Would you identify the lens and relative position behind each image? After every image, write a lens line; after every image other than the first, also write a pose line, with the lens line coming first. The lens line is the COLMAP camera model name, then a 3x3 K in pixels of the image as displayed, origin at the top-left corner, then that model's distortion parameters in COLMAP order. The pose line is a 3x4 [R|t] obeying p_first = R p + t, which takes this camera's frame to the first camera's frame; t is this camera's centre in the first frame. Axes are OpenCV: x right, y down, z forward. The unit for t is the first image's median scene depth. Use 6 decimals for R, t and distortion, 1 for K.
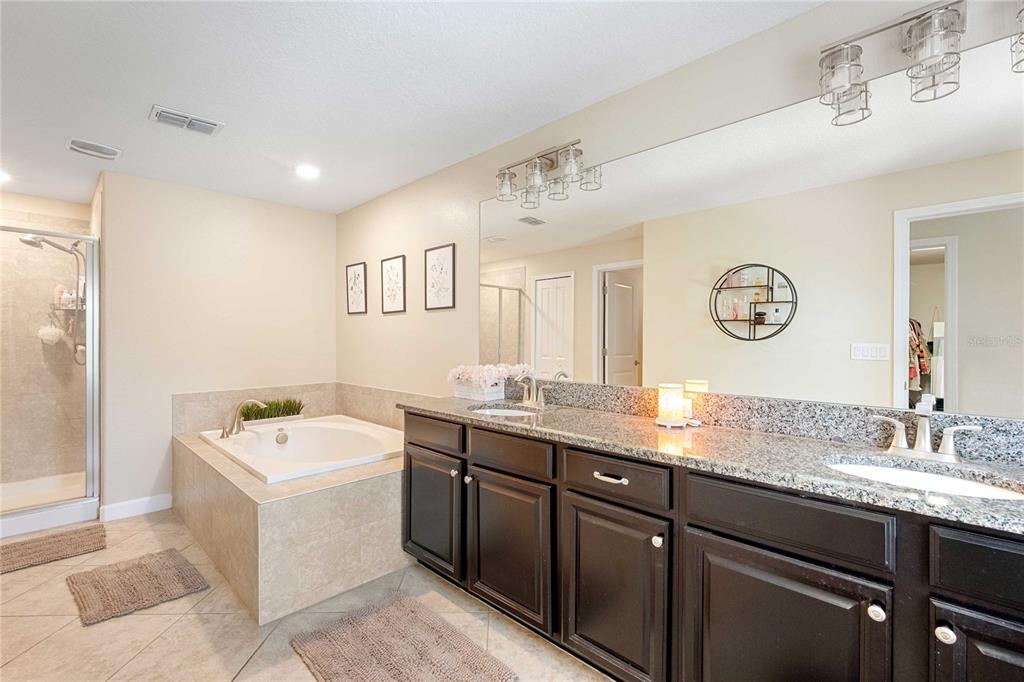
lens RADIAL K [[459.7, 0, 502.9], [0, 459.7, 340.2], [0, 0, 1]] dist [-0.000785, 0.000120]
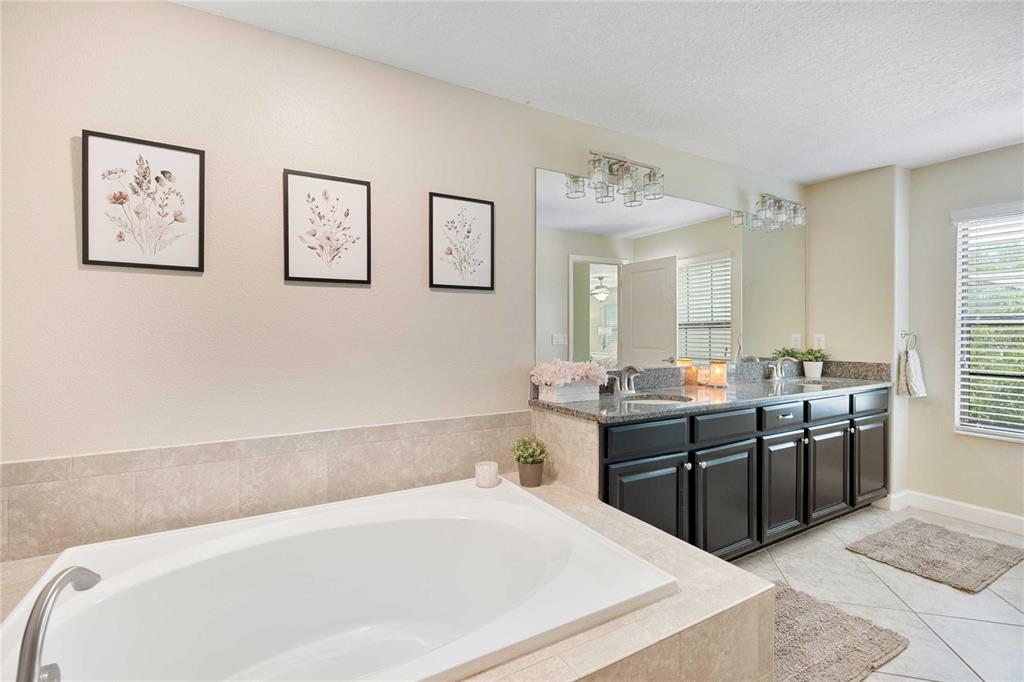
lens RADIAL K [[459.7, 0, 504.8], [0, 459.7, 334.8], [0, 0, 1]] dist [-0.000785, 0.000120]
pose [[0.259449, -0.013278, 0.965666, -0.815342], [0.006111, 0.999908, 0.012107, -0.006750], [-0.965738, 0.002760, 0.259506, 0.790650]]
